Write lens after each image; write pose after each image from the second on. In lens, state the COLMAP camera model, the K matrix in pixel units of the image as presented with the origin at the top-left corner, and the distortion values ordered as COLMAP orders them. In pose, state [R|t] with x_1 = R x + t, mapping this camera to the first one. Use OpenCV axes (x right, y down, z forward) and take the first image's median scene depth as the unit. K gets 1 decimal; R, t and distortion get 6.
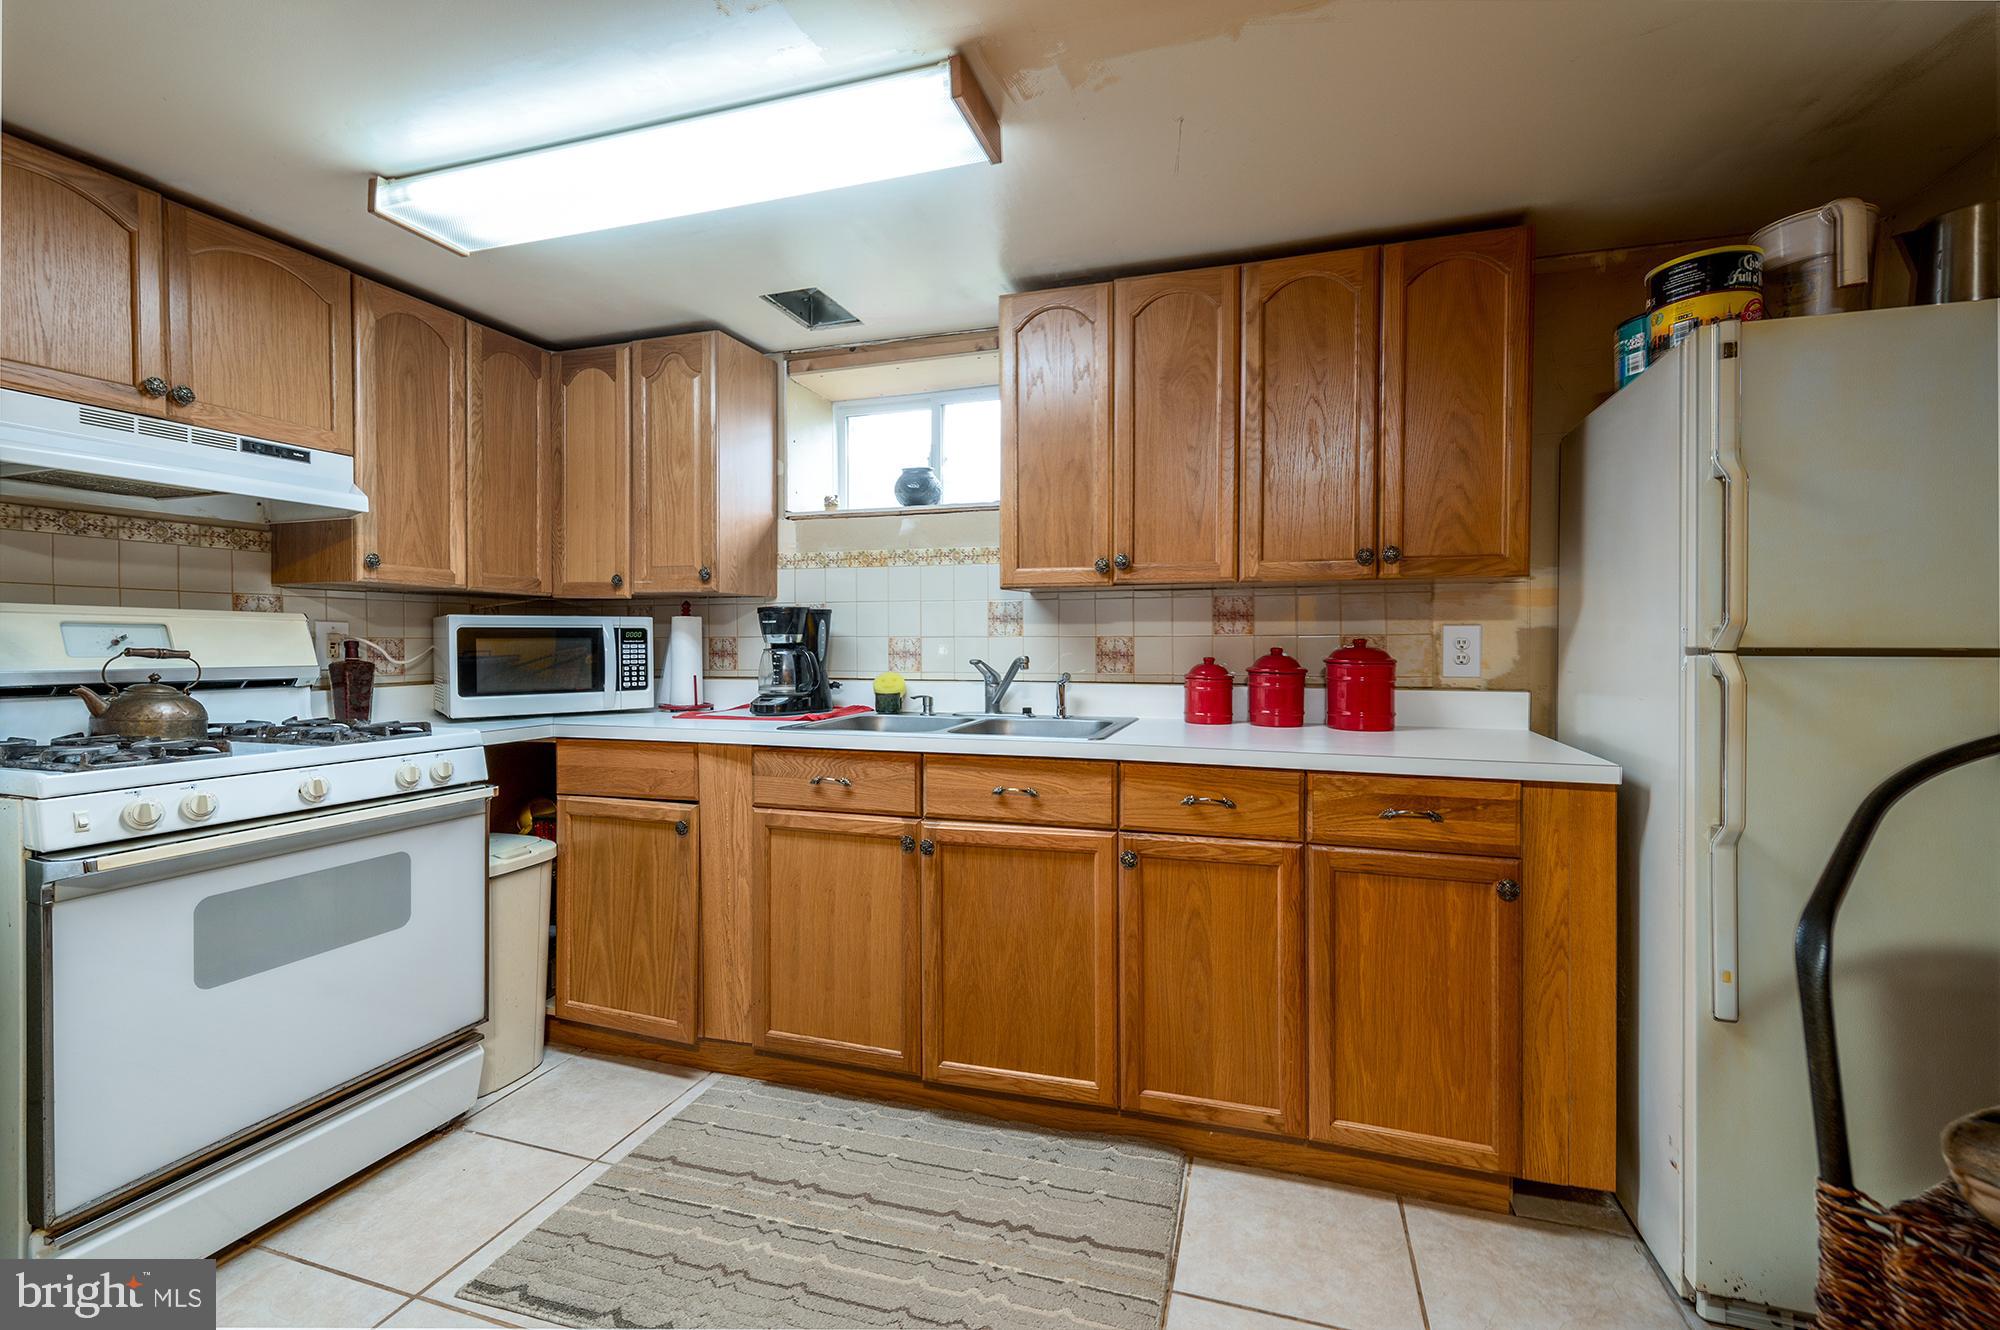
lens RADIAL K [[883.5, 0, 1054.3], [0, 883.5, 651.6], [0, 0, 1]] dist [0.010935, -0.004052]
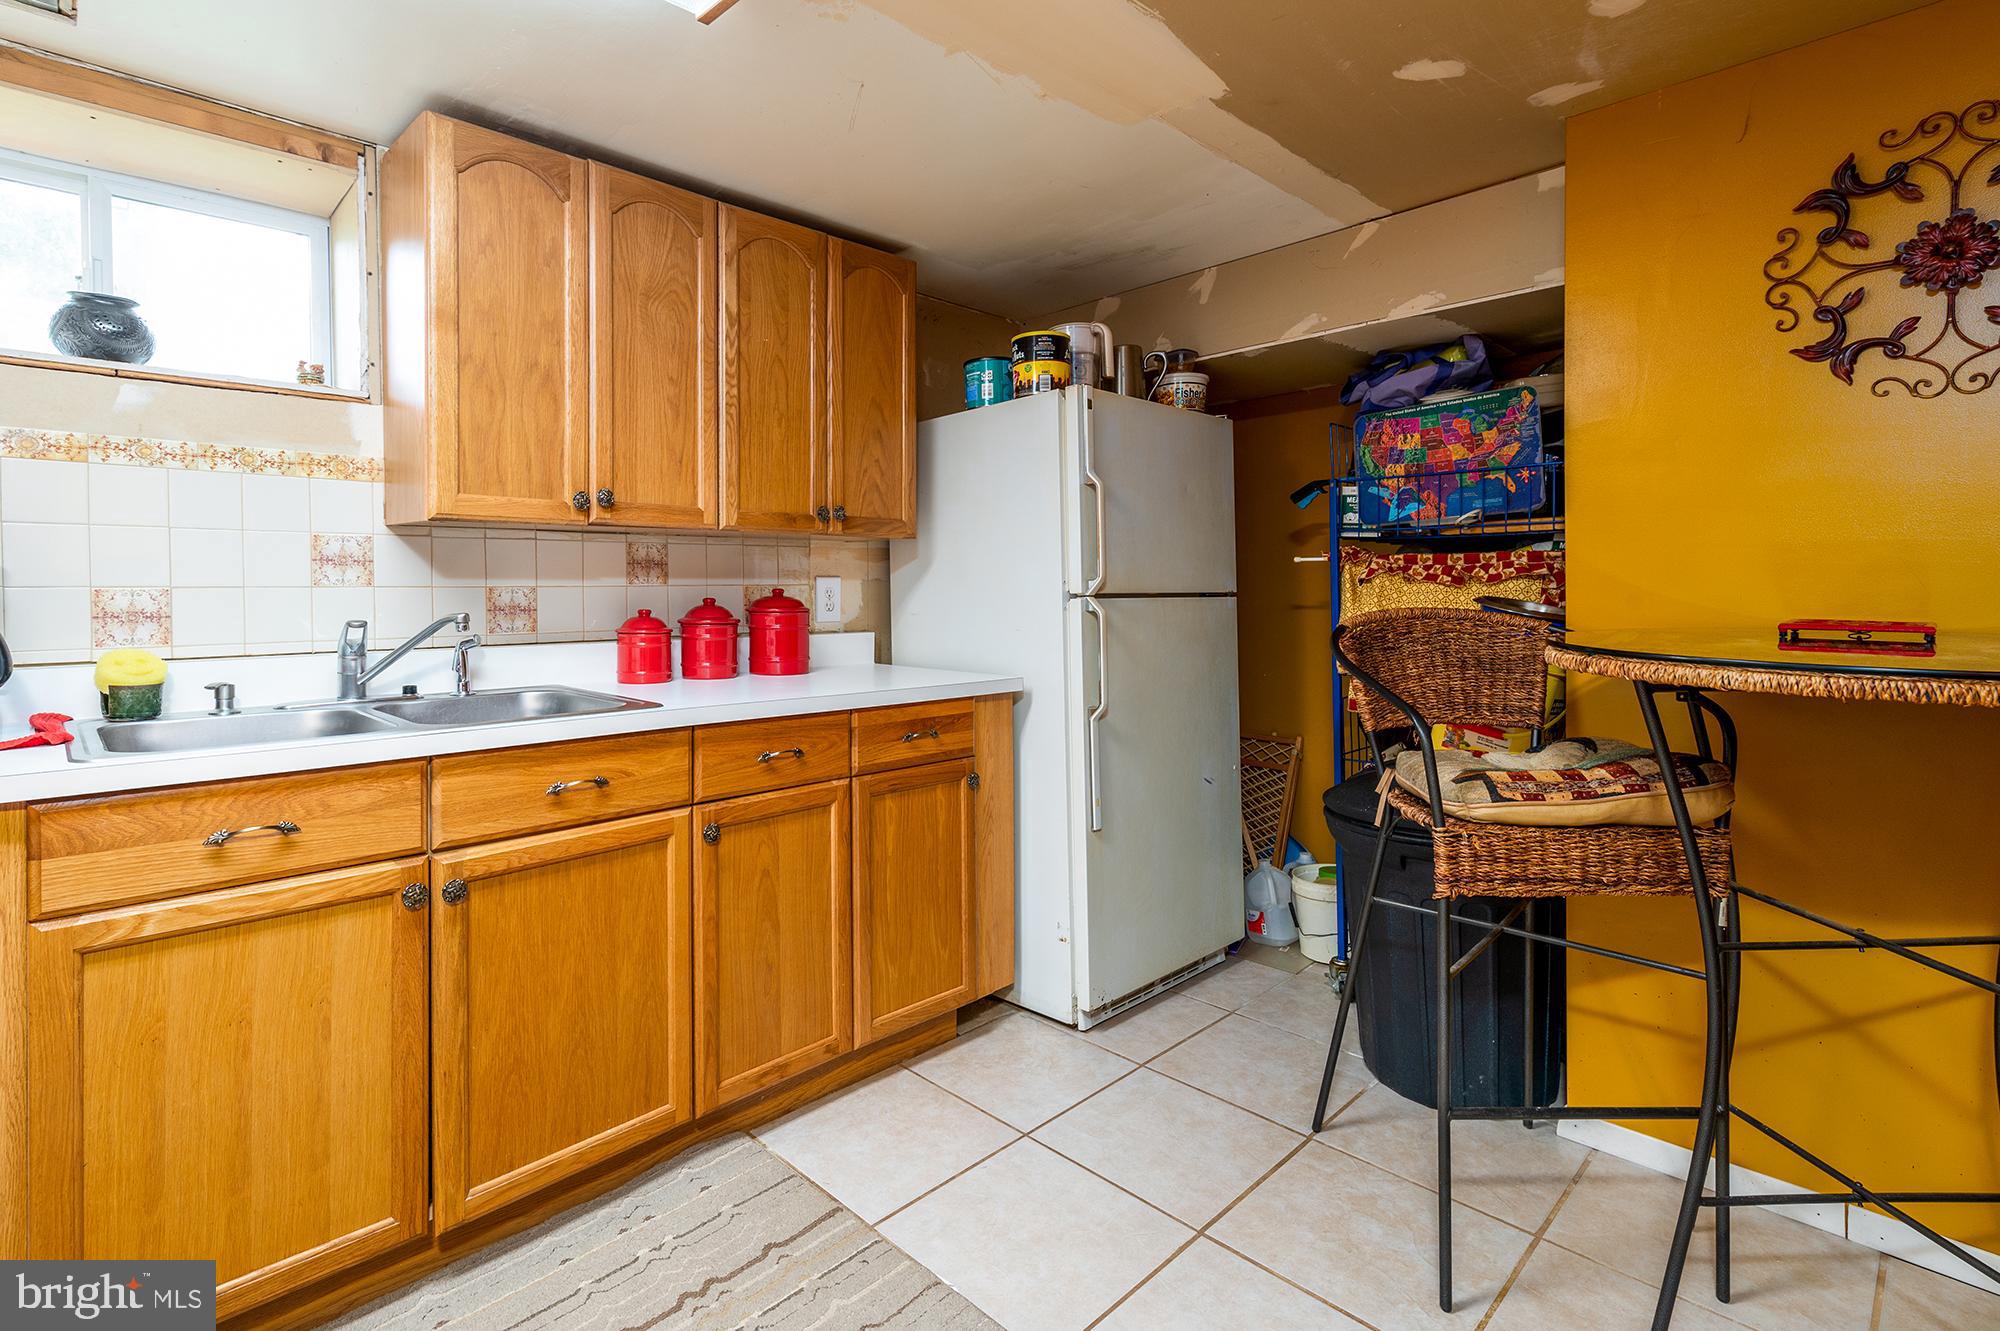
lens RADIAL K [[935.7, 0, 966.3], [0, 935.7, 595.5], [0, 0, 1]] dist [0.011182, -0.003124]
pose [[0.485512, -0.008403, 0.874189, -0.563157], [0.015222, 0.999883, 0.001158, -0.004332], [-0.874097, 0.012745, 0.485584, 0.275811]]
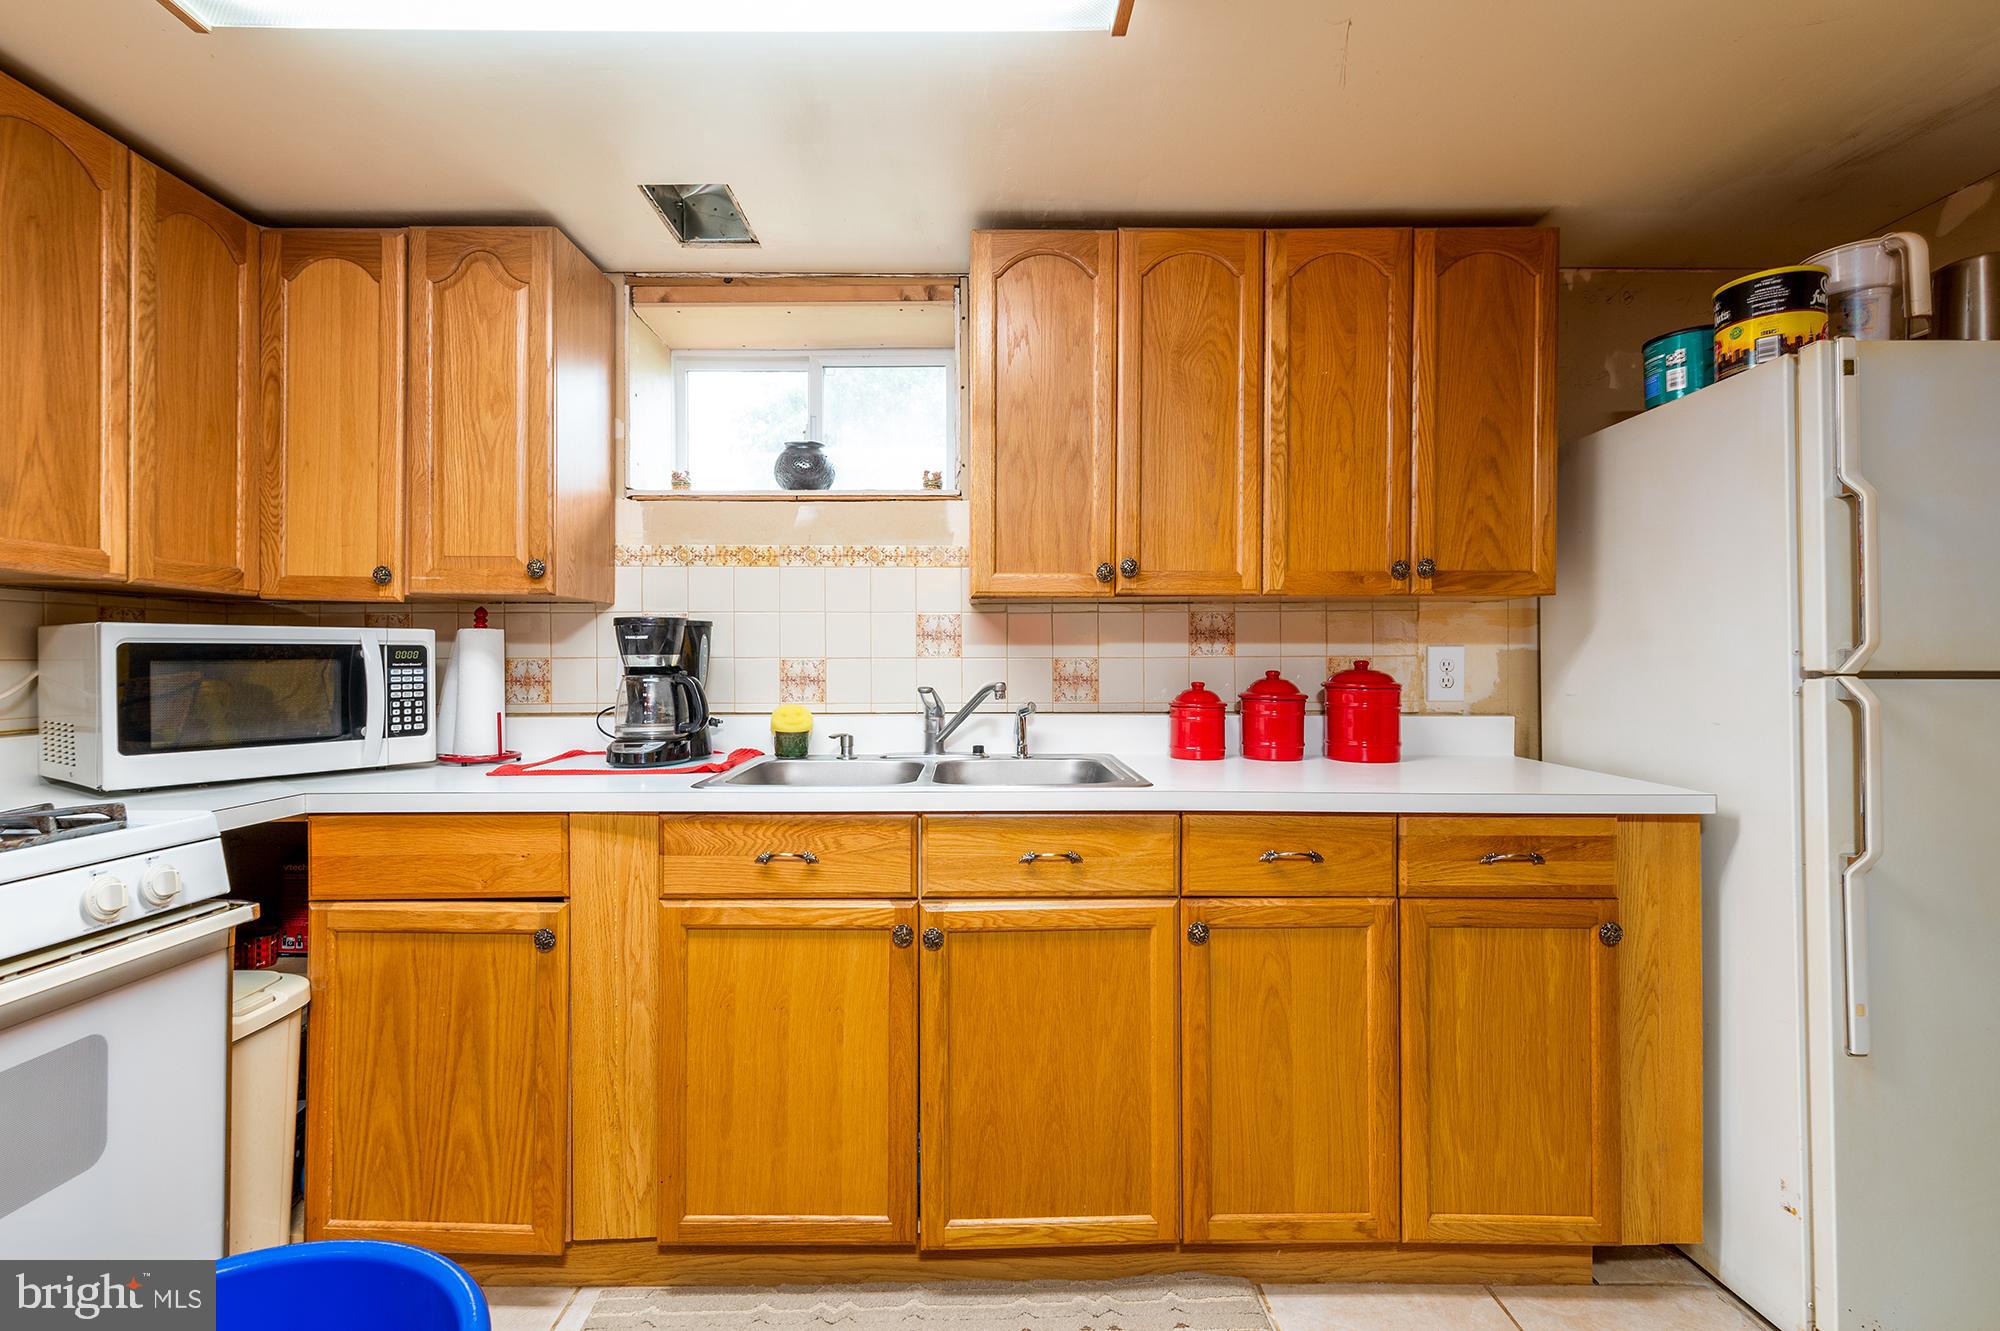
lens RADIAL K [[935.7, 0, 1018.5], [0, 935.7, 660.2], [0, 0, 1]] dist [0.011182, -0.003124]
pose [[0.953252, -0.000391, 0.302177, -0.300903], [0.004320, 0.999915, -0.012331, -0.004924], [-0.302147, 0.013060, 0.953172, 0.204592]]
